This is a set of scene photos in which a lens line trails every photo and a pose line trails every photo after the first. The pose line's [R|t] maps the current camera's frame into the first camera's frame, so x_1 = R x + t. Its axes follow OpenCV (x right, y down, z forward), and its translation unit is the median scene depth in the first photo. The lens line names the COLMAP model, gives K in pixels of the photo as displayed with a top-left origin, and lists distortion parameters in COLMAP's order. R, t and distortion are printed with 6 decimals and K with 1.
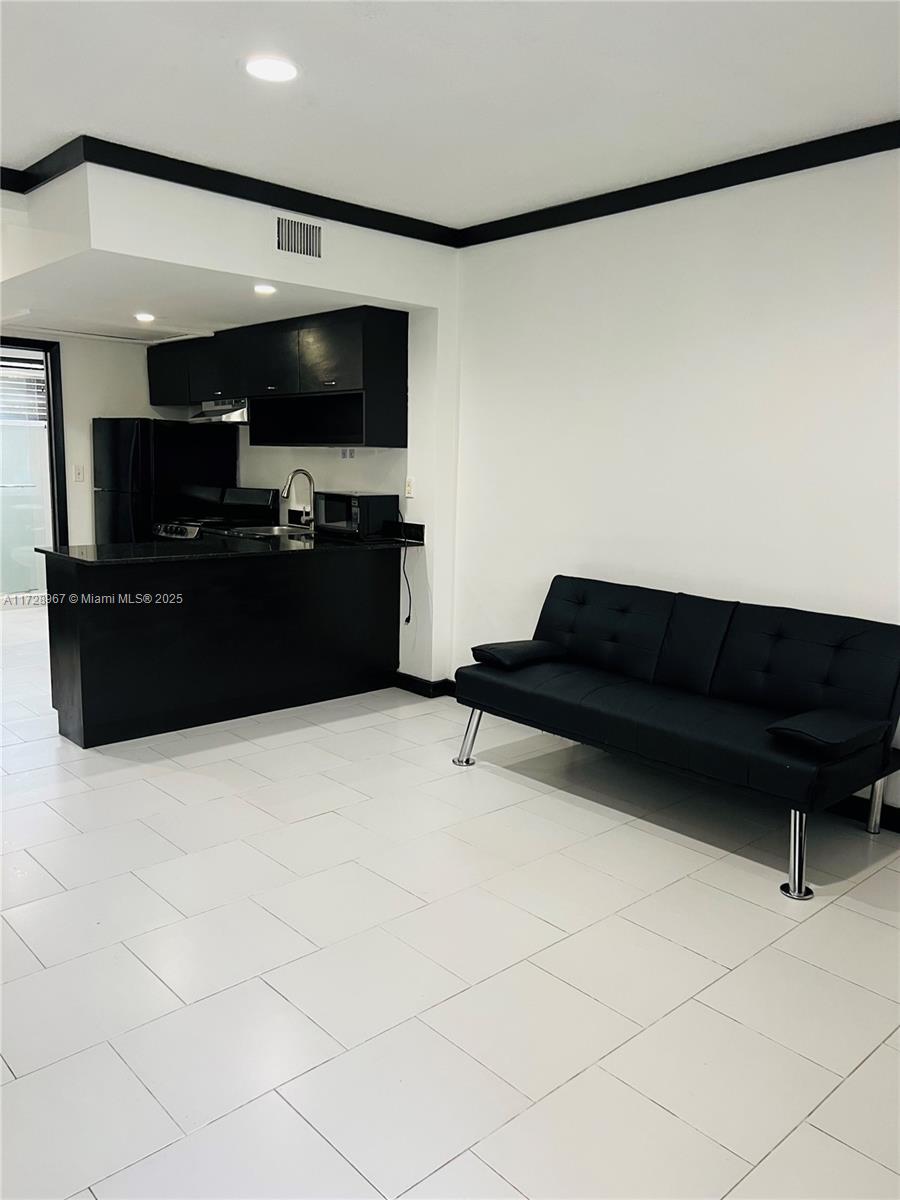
lens RADIAL K [[907.7, 0, 455.0], [0, 907.7, 597.9], [0, 0, 1]] dist [0.041085, -0.007397]
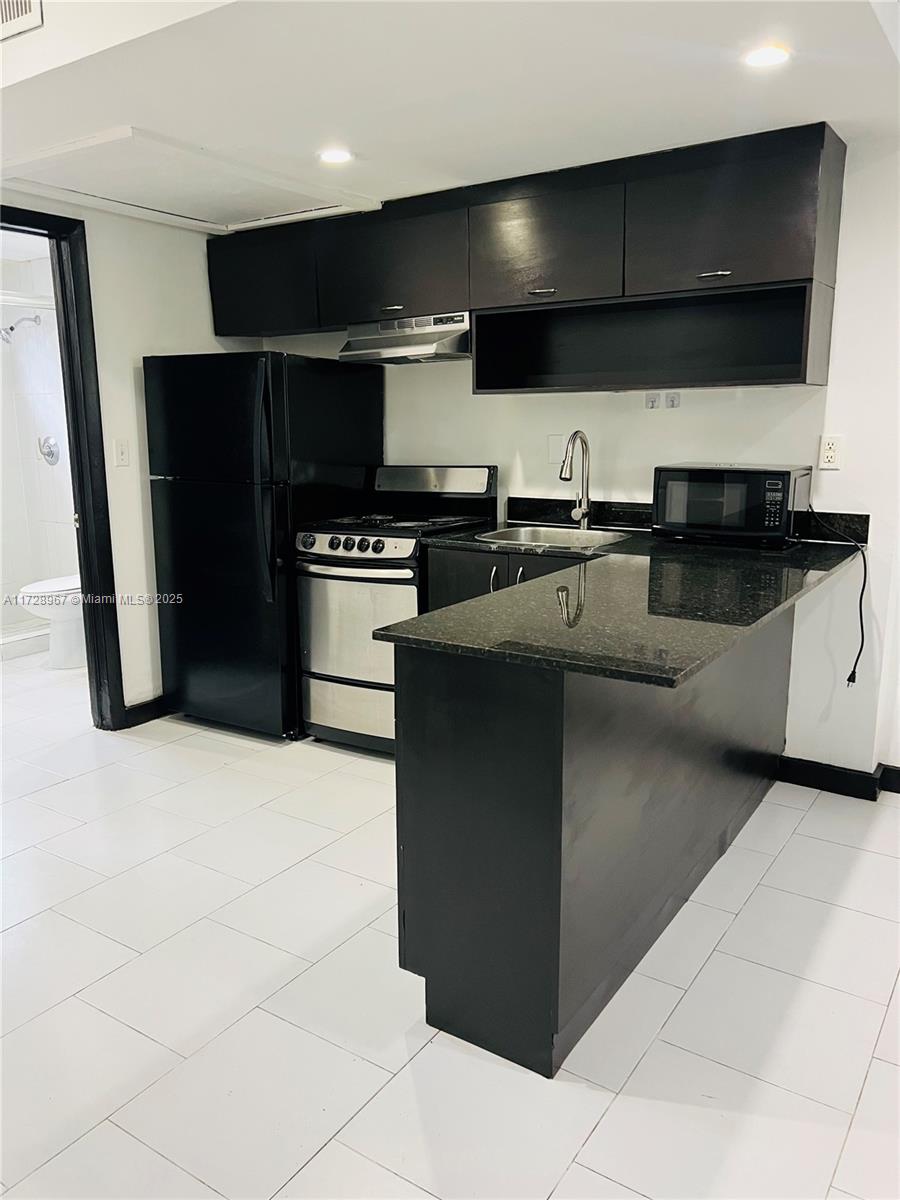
lens RADIAL K [[907.7, 0, 444.2], [0, 907.7, 602.9], [0, 0, 1]] dist [0.041085, -0.007397]
pose [[0.974856, -0.076130, 0.209426, -0.365875], [0.065004, 0.996109, 0.059515, -0.065317], [-0.213142, -0.044405, 0.976012, 0.401895]]
